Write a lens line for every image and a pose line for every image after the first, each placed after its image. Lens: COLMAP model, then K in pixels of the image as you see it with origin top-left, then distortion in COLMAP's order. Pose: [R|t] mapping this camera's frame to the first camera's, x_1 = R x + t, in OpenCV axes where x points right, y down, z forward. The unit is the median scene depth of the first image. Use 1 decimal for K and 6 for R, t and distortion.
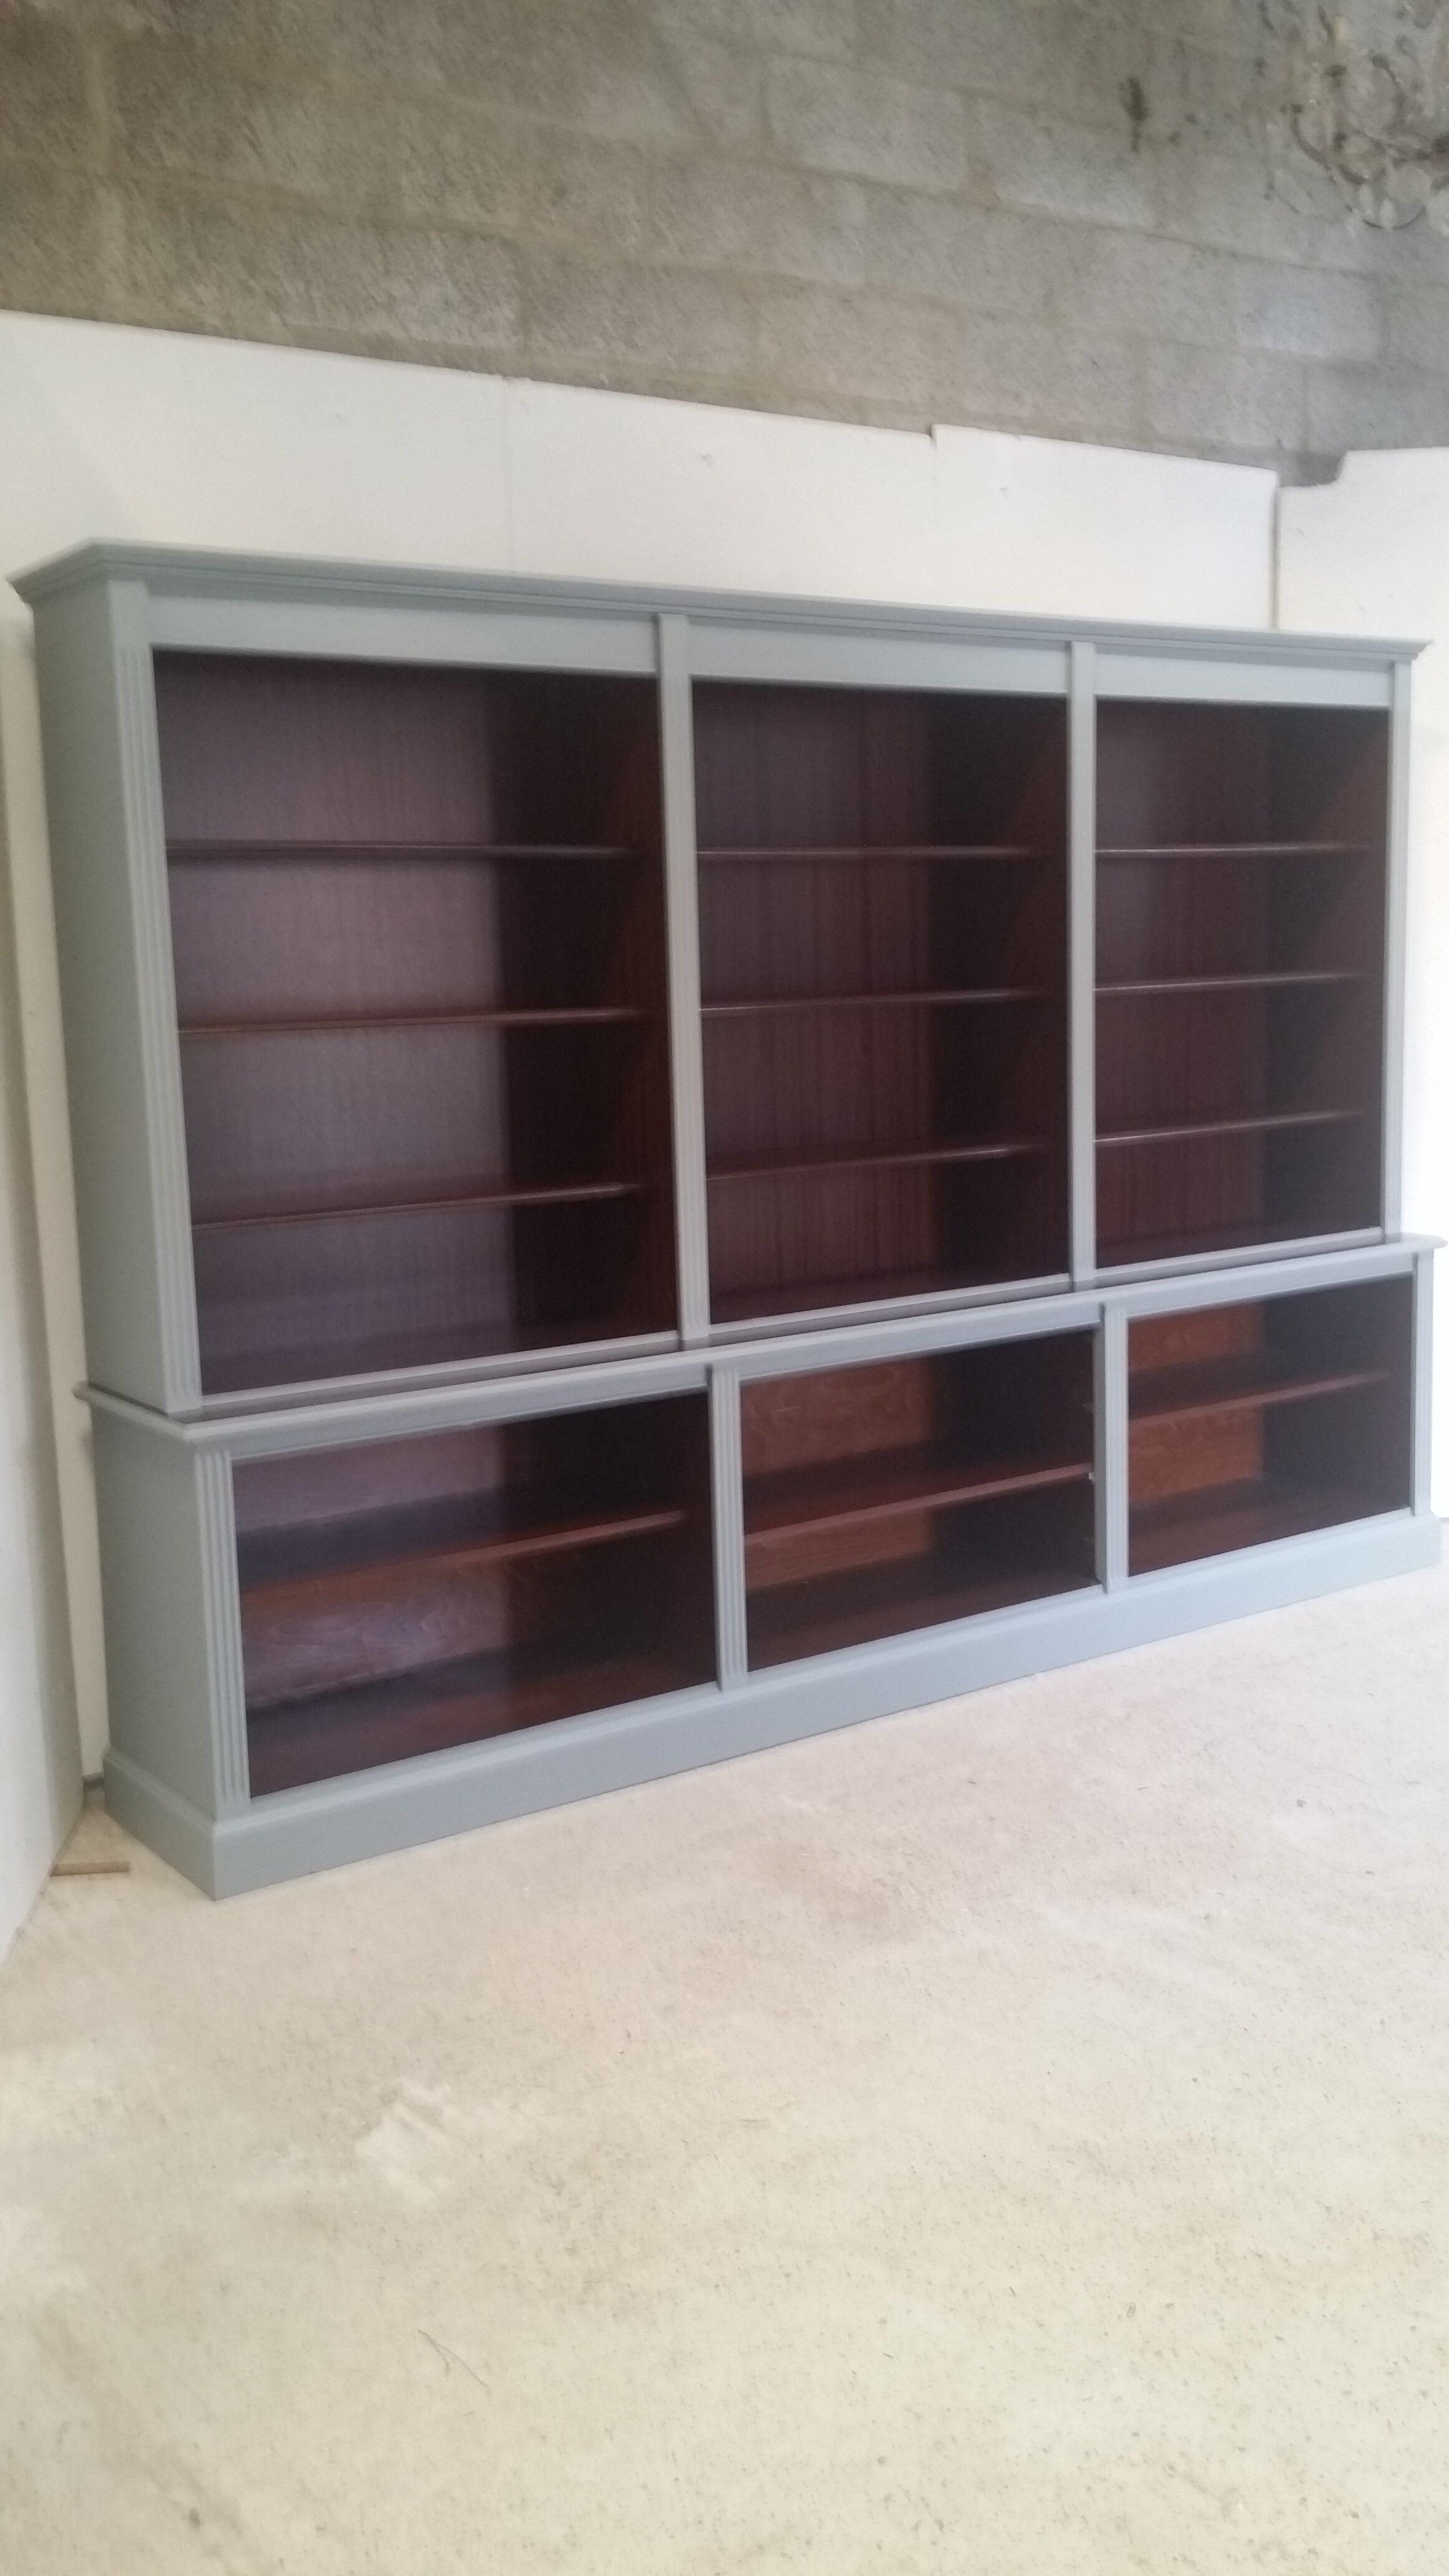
lens RADIAL K [[2296.4, 0, 731.4], [0, 2296.4, 1284.1], [0, 0, 1]] dist [0.064012, -0.100592]
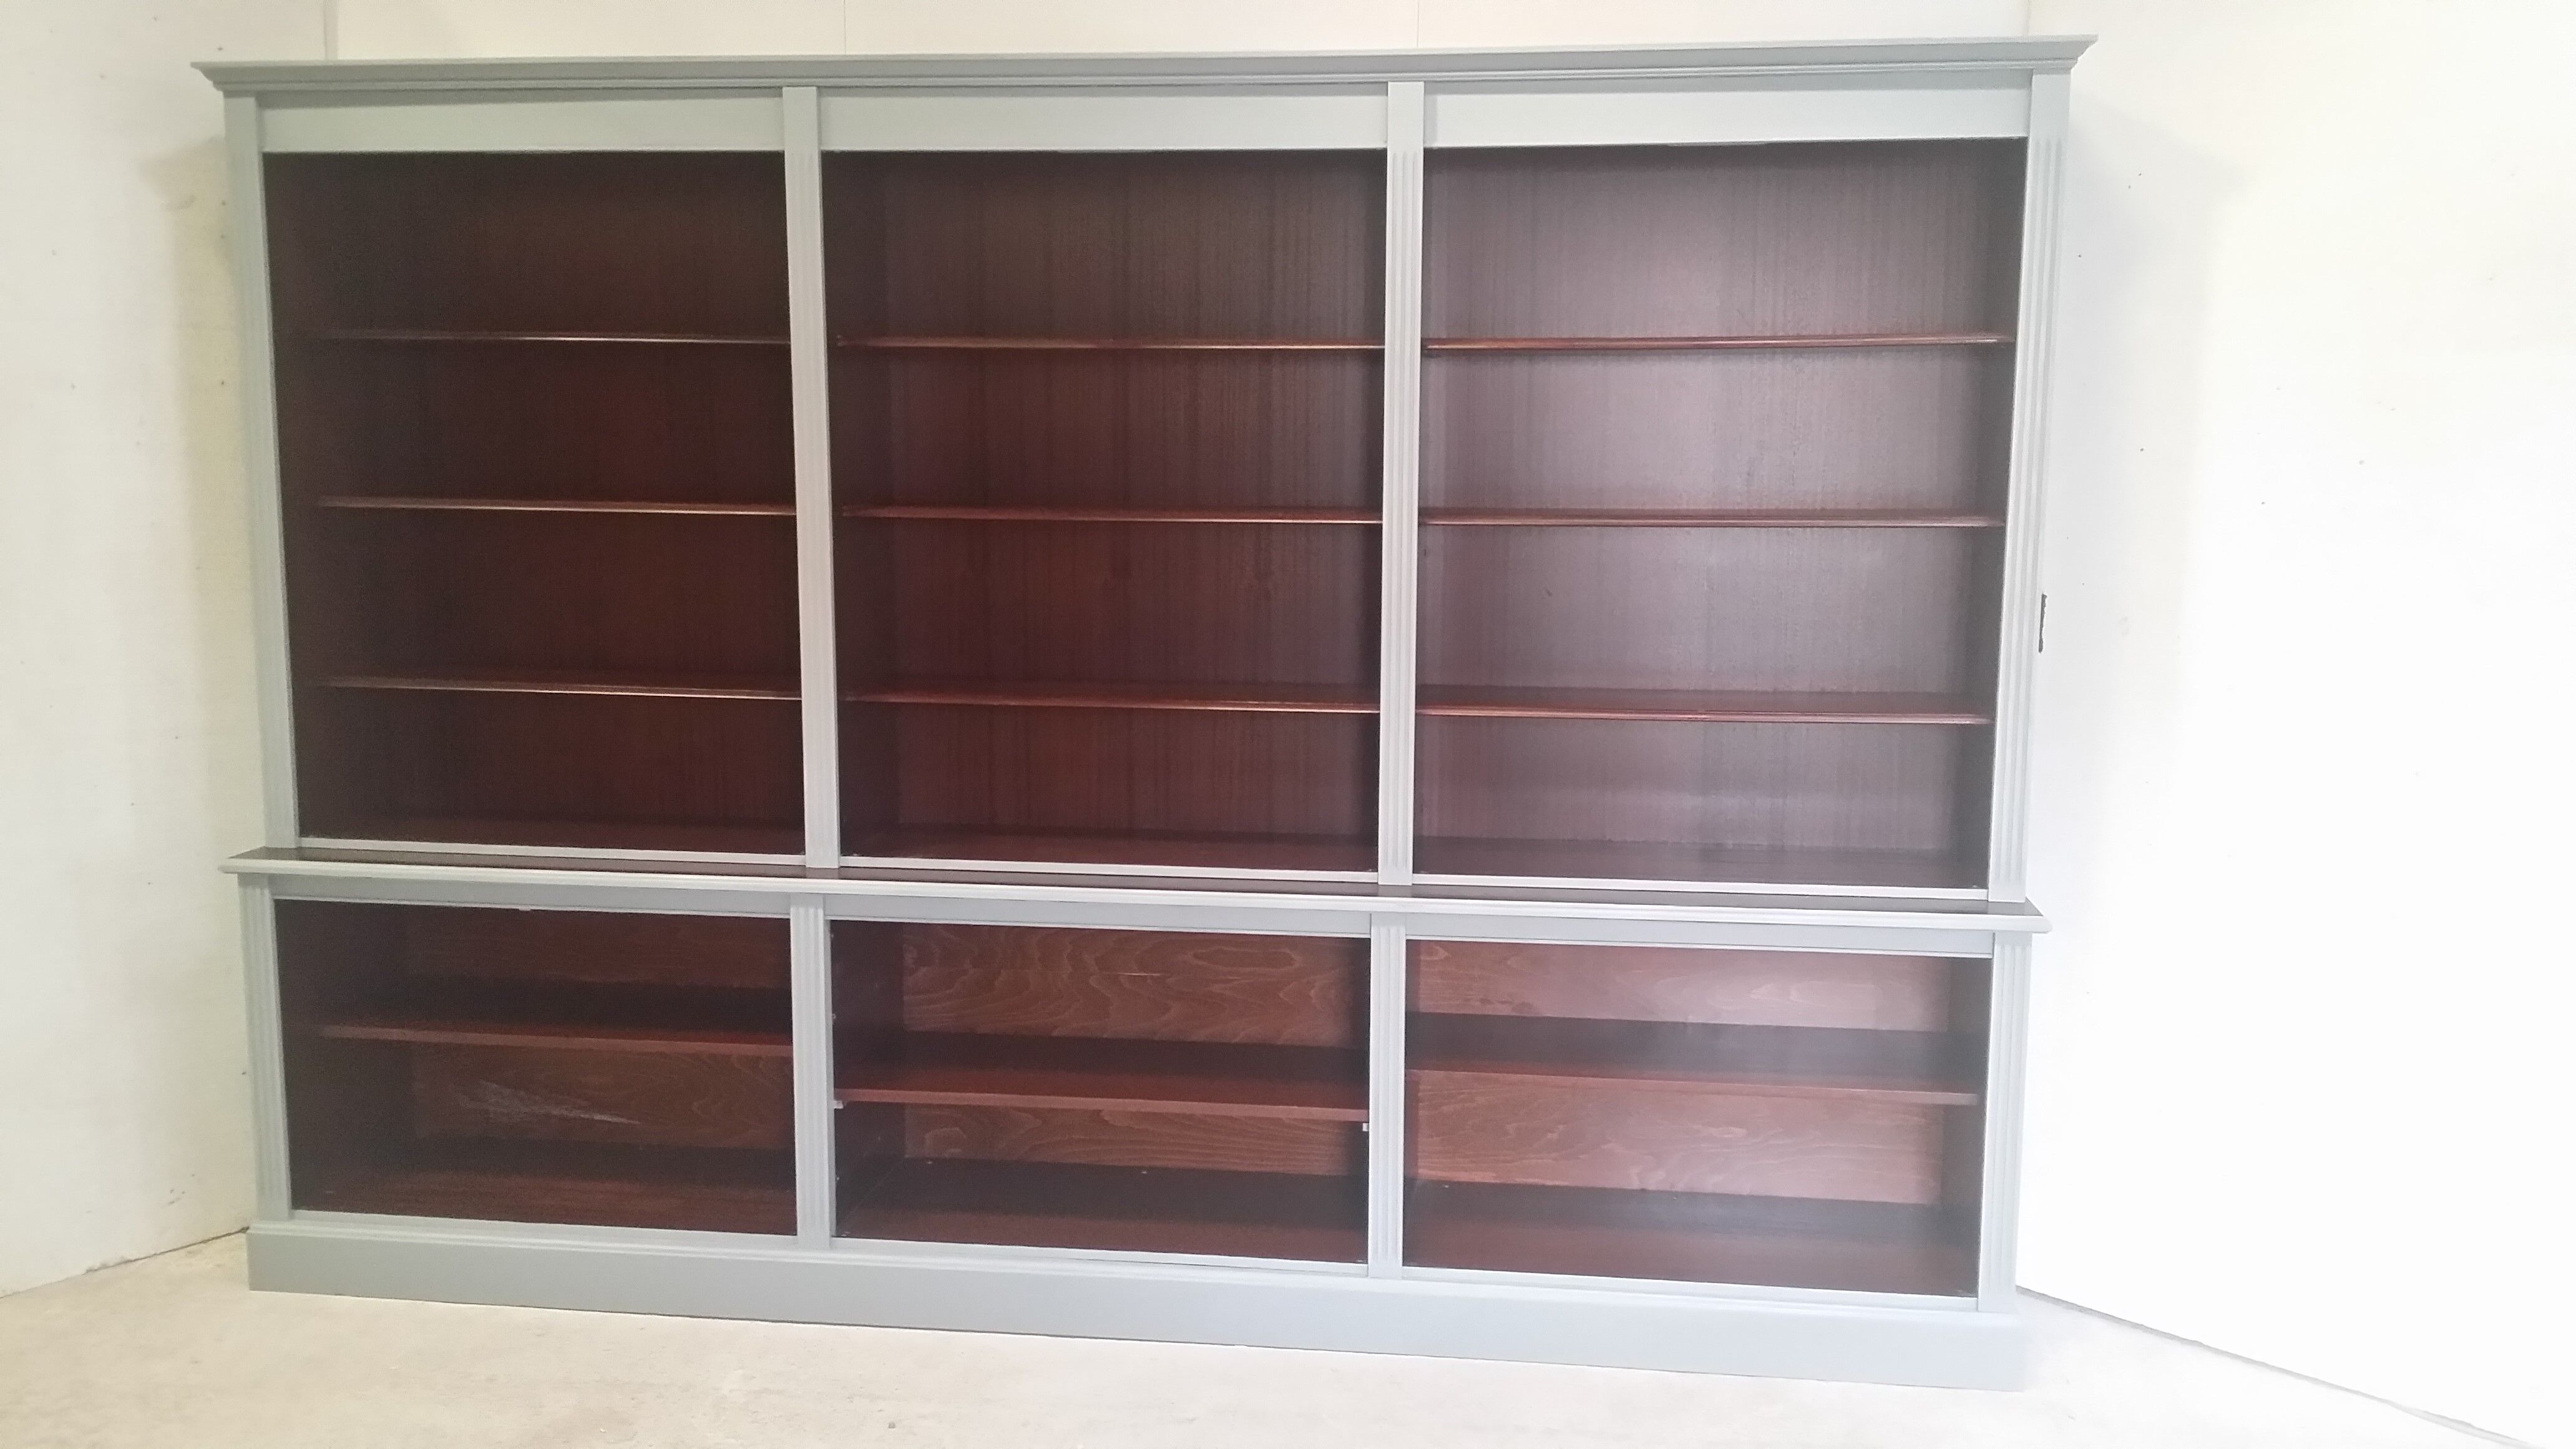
lens RADIAL K [[2138.5, 0, 1312.2], [0, 2138.5, 695.9], [0, 0, 1]] dist [-0.001200, 0.012866]
pose [[0.736768, 0.113513, -0.666549, 0.707039], [-0.128392, 0.991358, 0.026910, -0.093915], [0.663843, 0.065754, 0.744975, 0.497046]]
